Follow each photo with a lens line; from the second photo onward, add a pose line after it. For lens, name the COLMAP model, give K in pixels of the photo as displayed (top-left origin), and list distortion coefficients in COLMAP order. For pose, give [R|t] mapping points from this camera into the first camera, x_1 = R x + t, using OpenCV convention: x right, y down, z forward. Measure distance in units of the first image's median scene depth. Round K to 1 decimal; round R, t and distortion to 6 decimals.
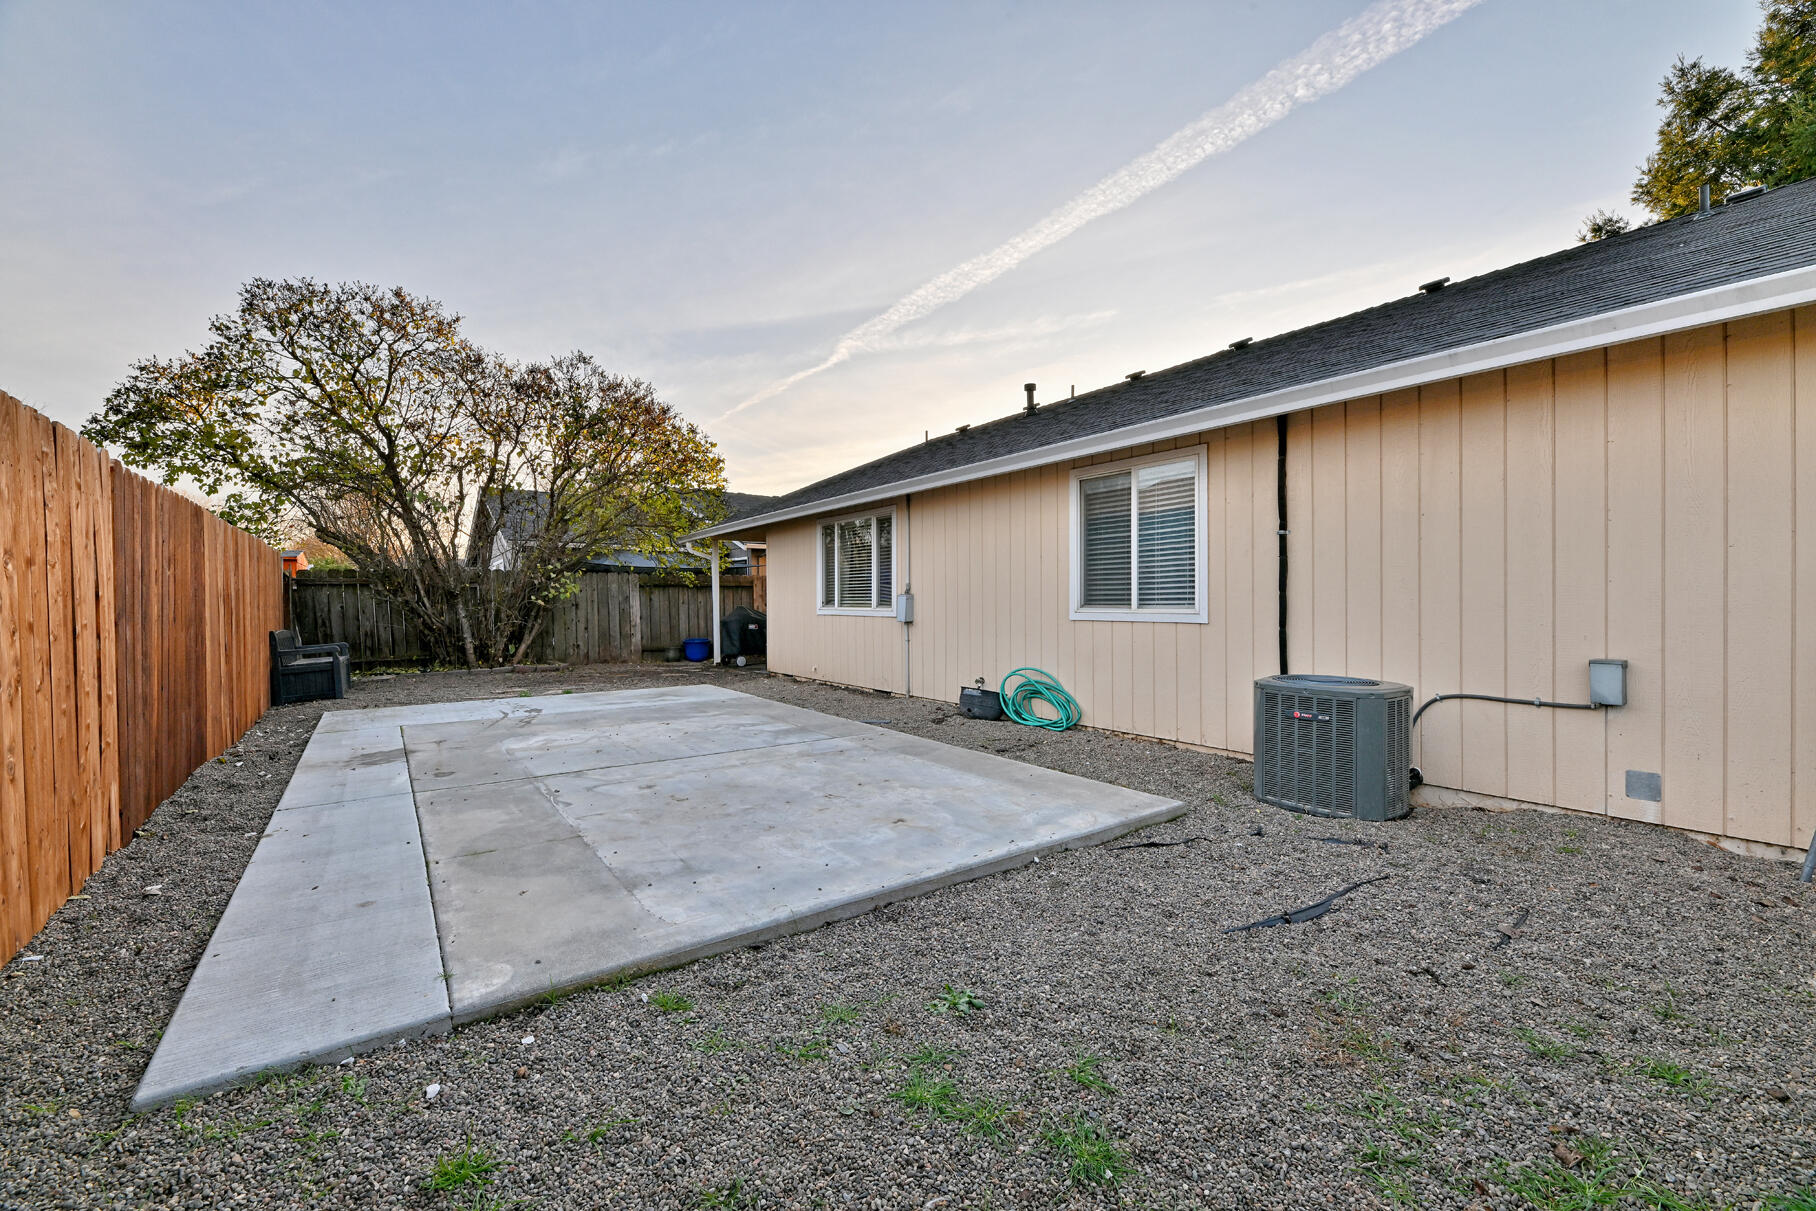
lens RADIAL K [[739.5, 0, 913.0], [0, 739.5, 598.8], [0, 0, 1]] dist [-0.002578, -0.001364]
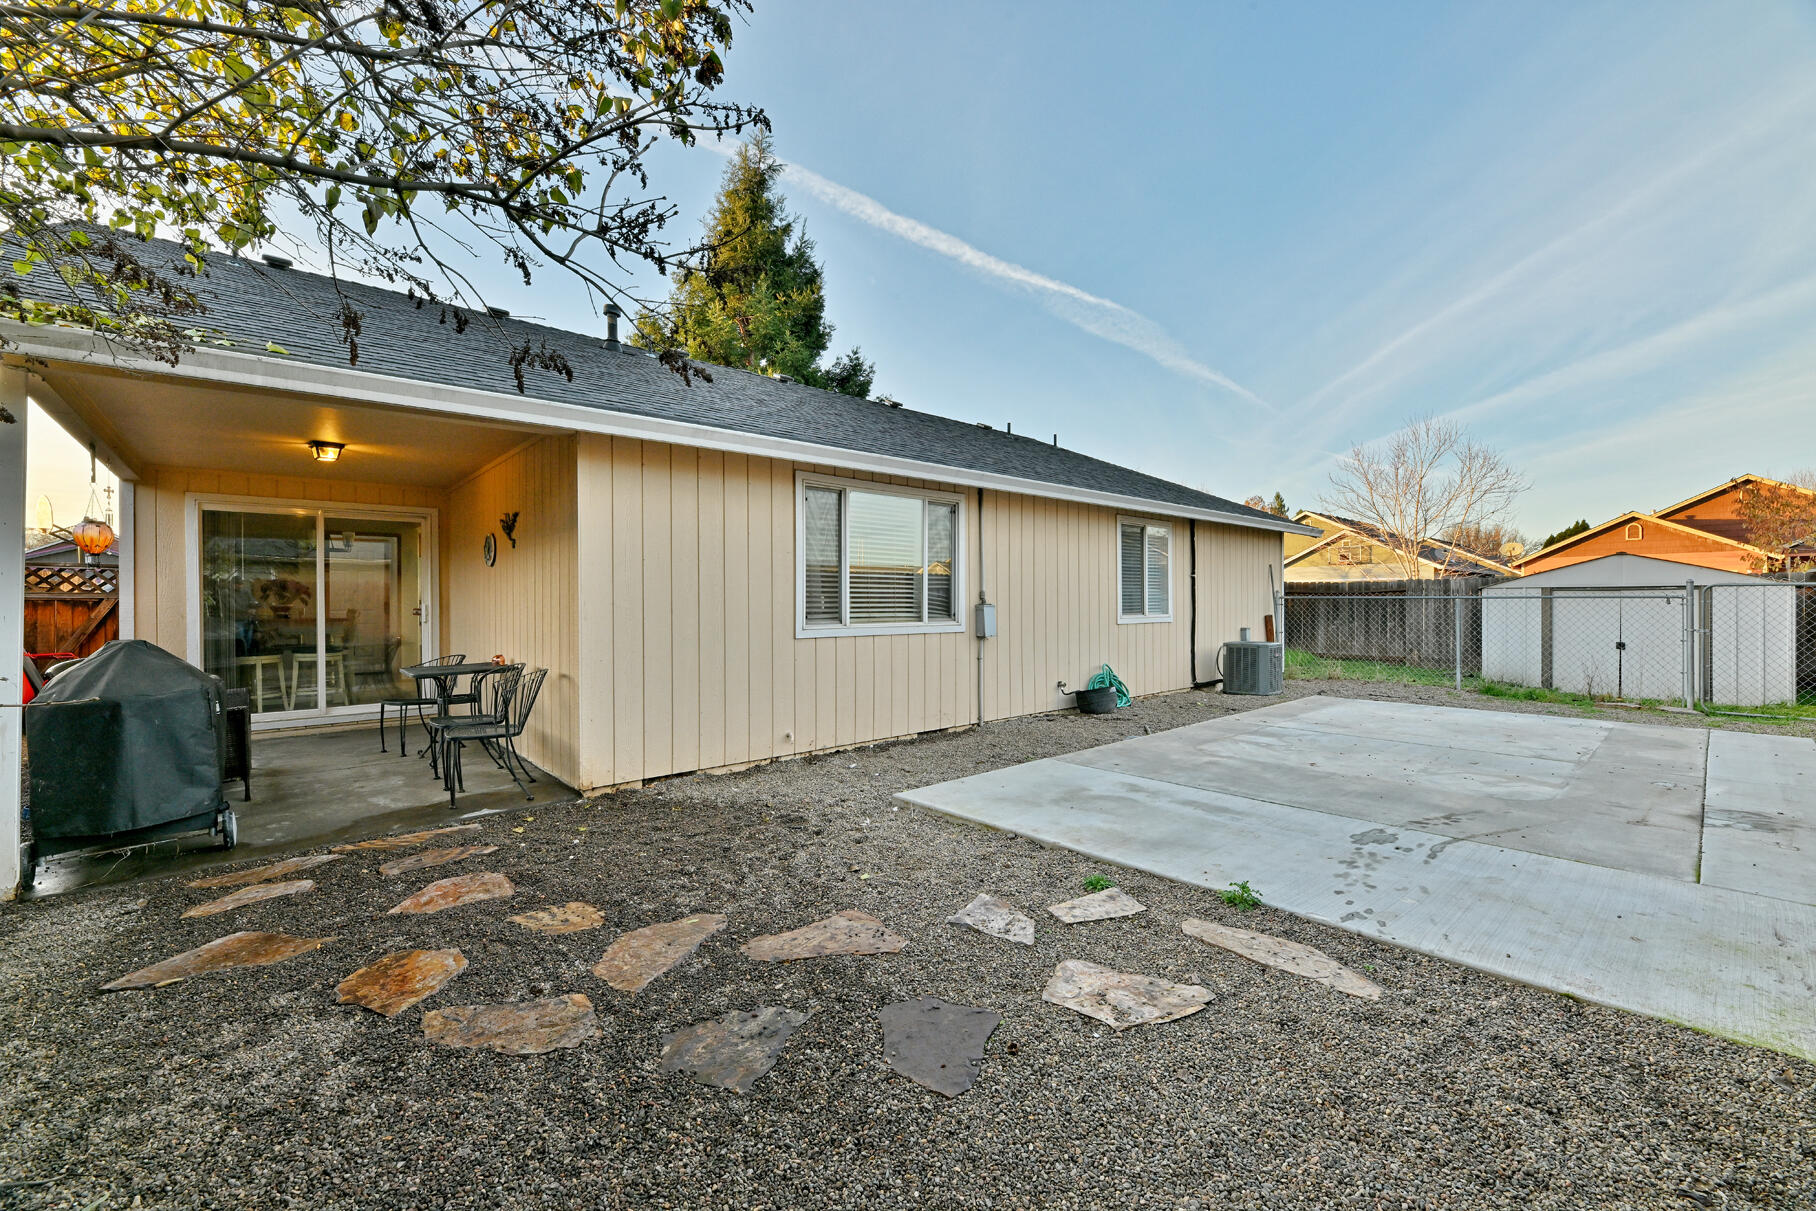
lens RADIAL K [[739.5, 0, 900.0], [0, 739.5, 602.7], [0, 0, 1]] dist [-0.002578, -0.001364]
pose [[-0.106773, 0.024329, 0.993986, -0.965055], [0.016117, 0.999612, -0.022735, 0.010943], [-0.994153, 0.013593, -0.107124, 1.352175]]
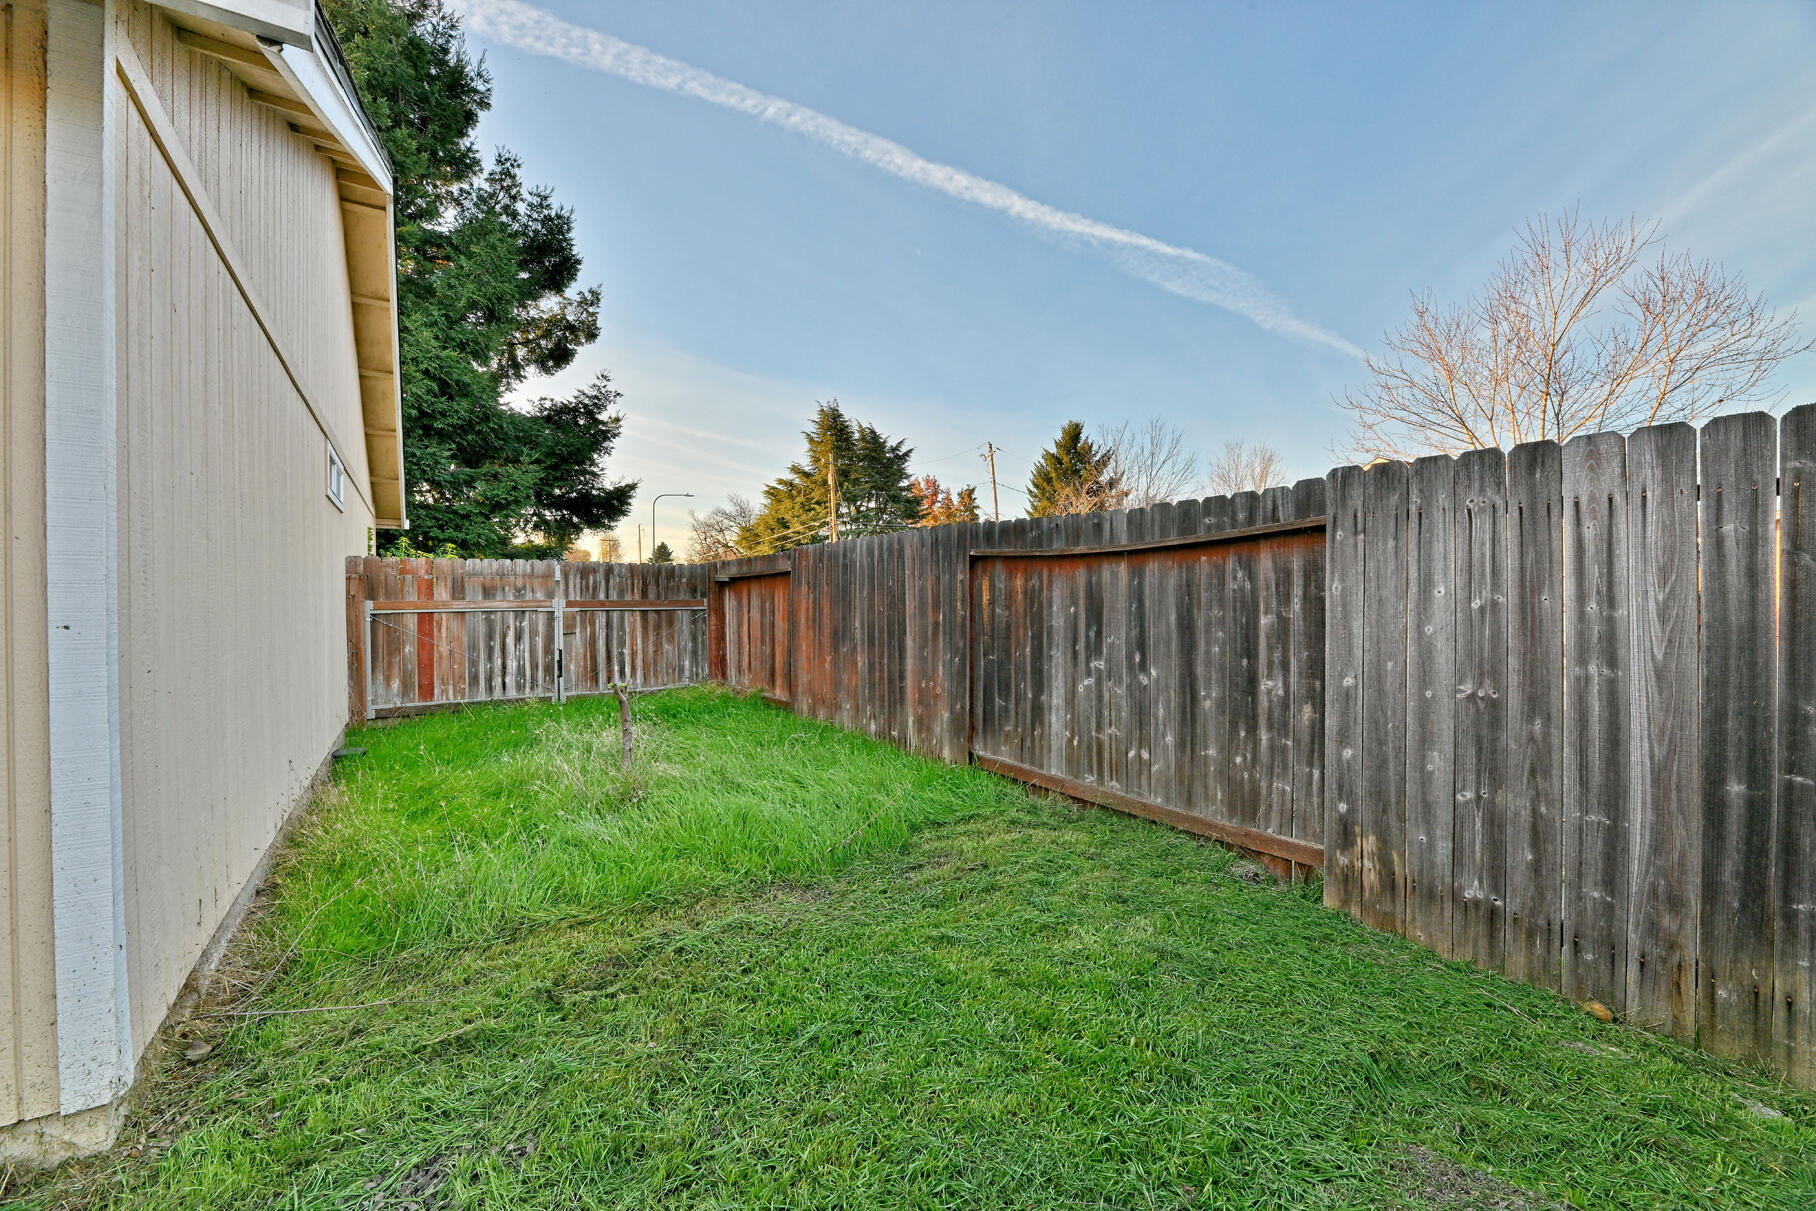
lens RADIAL K [[739.5, 0, 909.6], [0, 739.5, 614.3], [0, 0, 1]] dist [-0.002578, -0.001364]
pose [[0.038154, 0.016231, 0.999140, 3.020542], [0.009925, 0.999813, -0.016621, 0.009496], [-0.999223, 0.010550, 0.037986, -2.474327]]
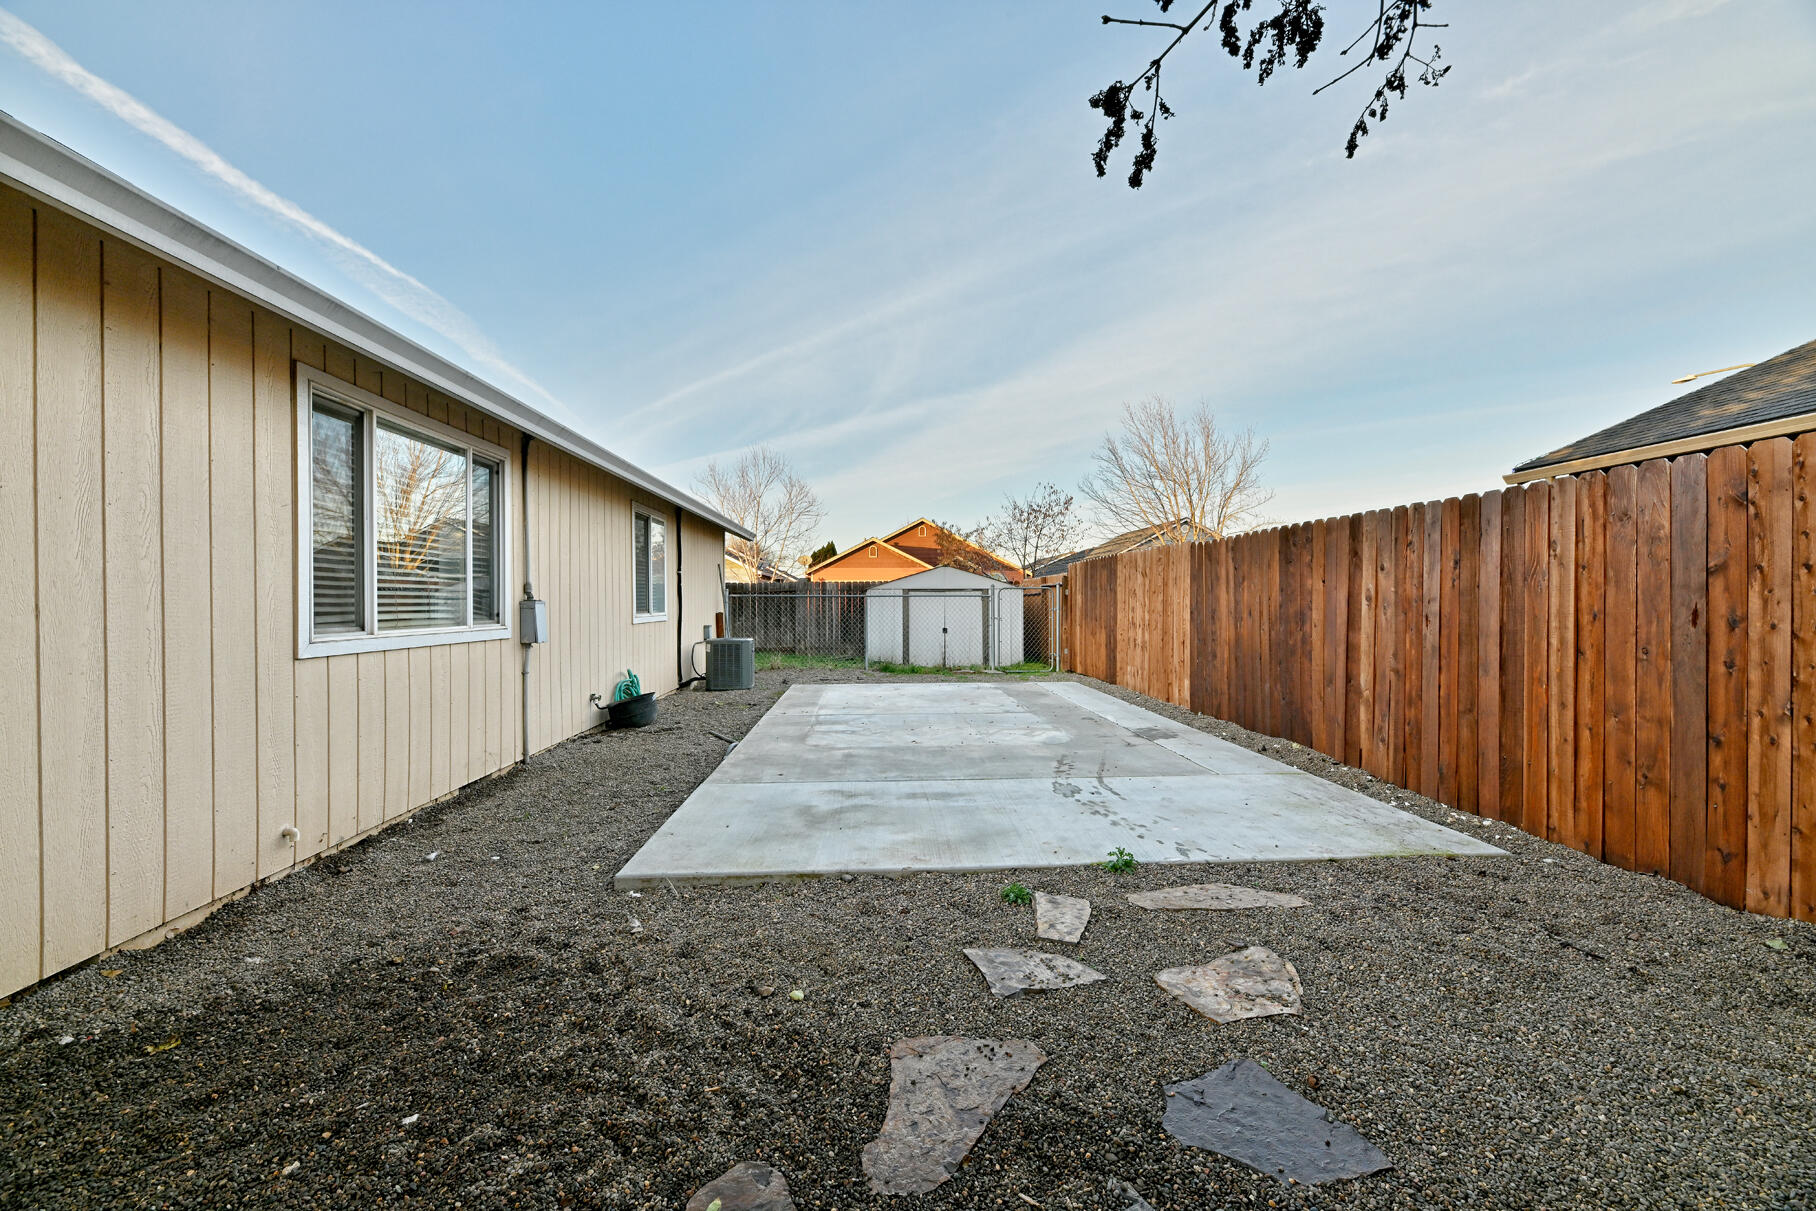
lens RADIAL K [[739.5, 0, 906.3], [0, 739.5, 612.7], [0, 0, 1]] dist [-0.002578, -0.001364]
pose [[-0.844475, 0.021005, 0.535183, -0.716333], [0.032893, 0.999378, 0.012679, 0.007686], [-0.534584, 0.028311, -0.844641, 1.554758]]
